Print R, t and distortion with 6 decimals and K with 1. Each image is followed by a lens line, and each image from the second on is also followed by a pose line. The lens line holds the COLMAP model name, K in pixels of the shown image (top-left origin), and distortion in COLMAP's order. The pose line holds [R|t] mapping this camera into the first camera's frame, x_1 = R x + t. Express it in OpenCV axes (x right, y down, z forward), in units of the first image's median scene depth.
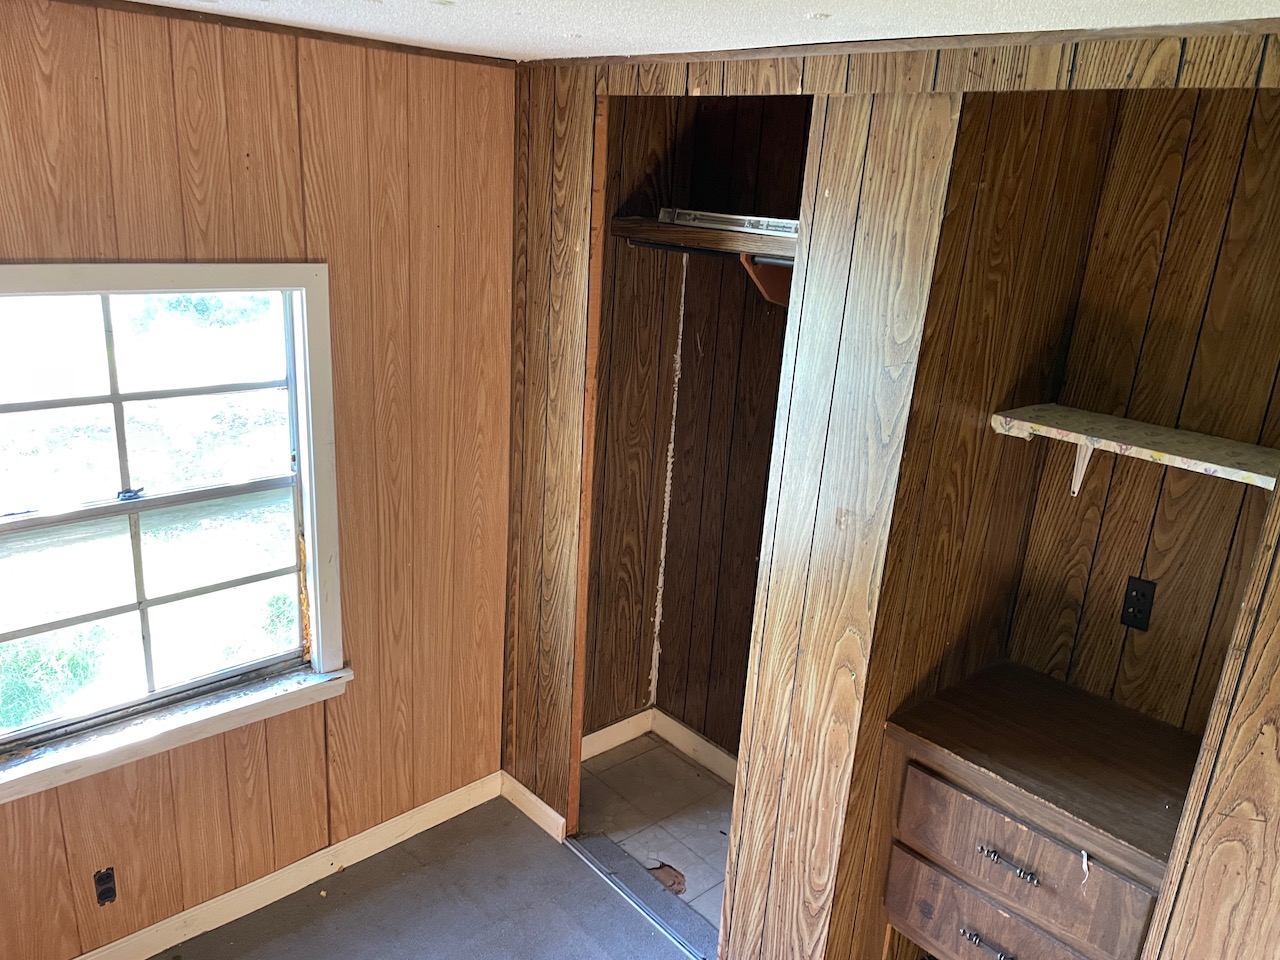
lens RADIAL K [[962.8, 0, 636.8], [0, 962.8, 489.1], [0, 0, 1]] dist [0.108250, -0.132942]
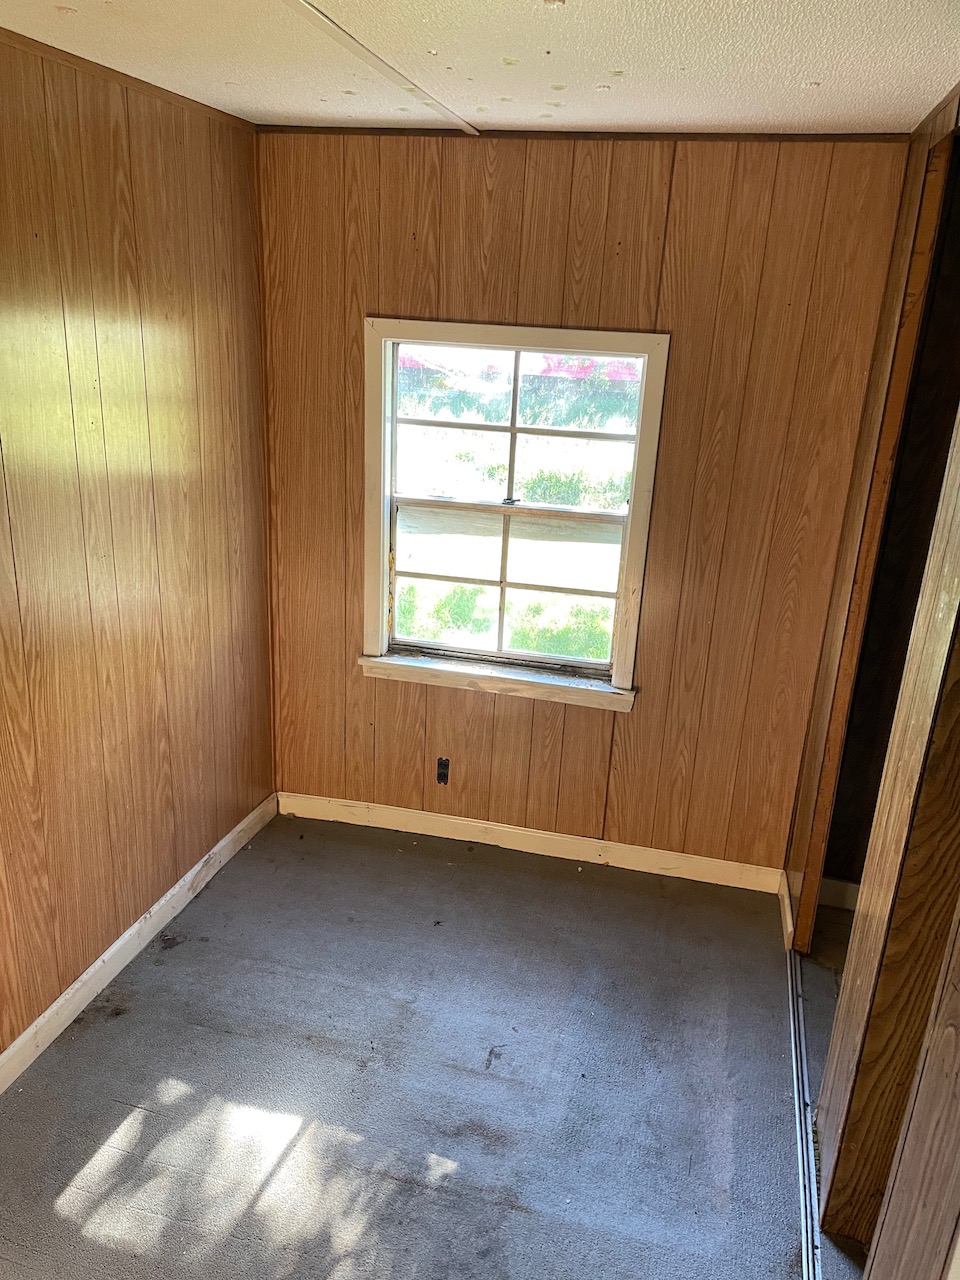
lens RADIAL K [[962.8, 0, 480.0], [0, 962.8, 640.0], [0, 0, 1]] dist [0.108250, -0.132942]
pose [[0.553240, 0.231810, -0.800118, 0.565379], [-0.269464, 0.958661, 0.091422, 0.075350], [0.788235, 0.165025, 0.592834, 0.171423]]
